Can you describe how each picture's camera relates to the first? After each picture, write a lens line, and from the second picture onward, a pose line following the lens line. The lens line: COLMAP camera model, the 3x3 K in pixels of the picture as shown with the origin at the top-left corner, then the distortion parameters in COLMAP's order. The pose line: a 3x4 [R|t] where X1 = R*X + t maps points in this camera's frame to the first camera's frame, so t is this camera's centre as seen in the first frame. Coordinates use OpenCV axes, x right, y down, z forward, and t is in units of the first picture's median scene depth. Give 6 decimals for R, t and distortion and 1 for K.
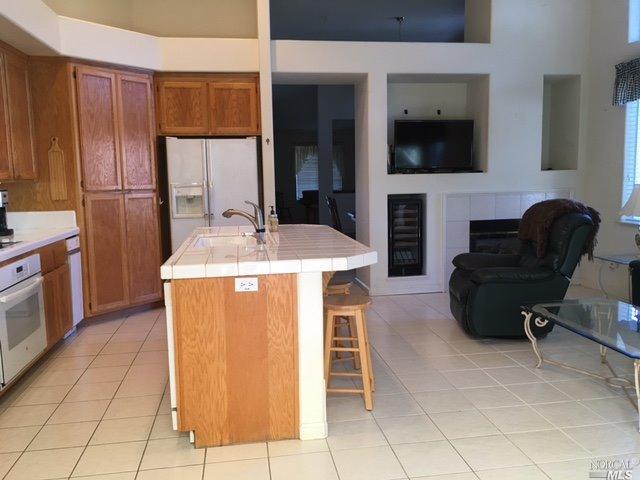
lens RADIAL K [[543.3, 0, 320.0], [0, 543.3, 240.0], [0, 0, 1]] dist [0.067767, -0.101119]
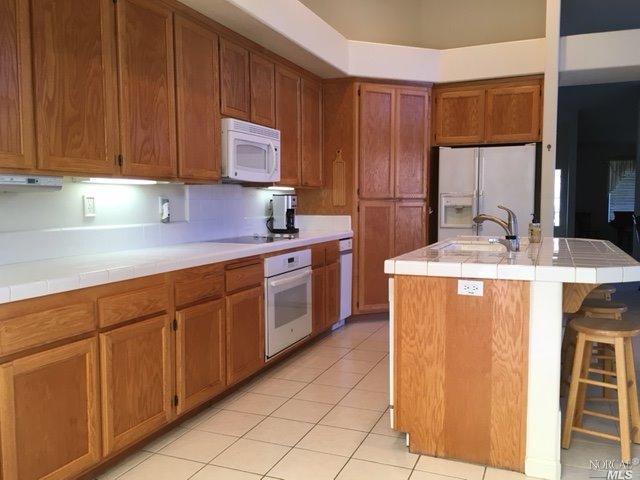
lens RADIAL K [[543.3, 0, 320.0], [0, 543.3, 240.0], [0, 0, 1]] dist [0.067767, -0.101119]
pose [[0.852778, 0.054222, -0.519452, 0.073213], [-0.075582, 0.996939, -0.020018, 0.022632], [0.516776, 0.056332, 0.854265, 0.041792]]
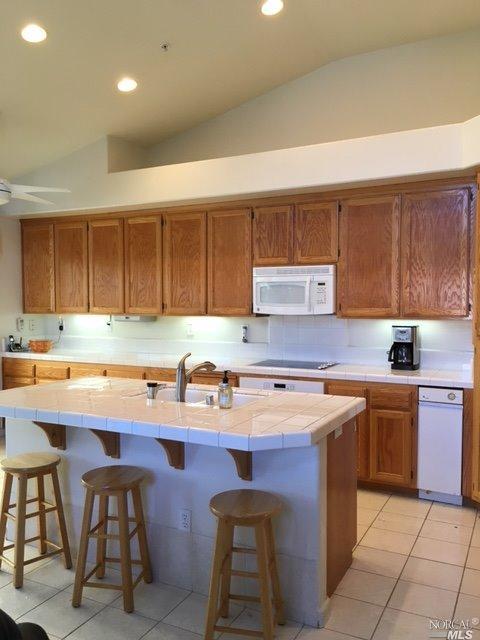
lens RADIAL K [[543.3, 0, 240.0], [0, 543.3, 320.0], [0, 0, 1]] dist [0.067767, -0.101119]
pose [[-0.592467, 0.051407, -0.803953, 0.402313], [-0.082791, 0.988792, 0.124238, -0.192753], [0.801329, 0.140167, -0.581571, 1.267214]]
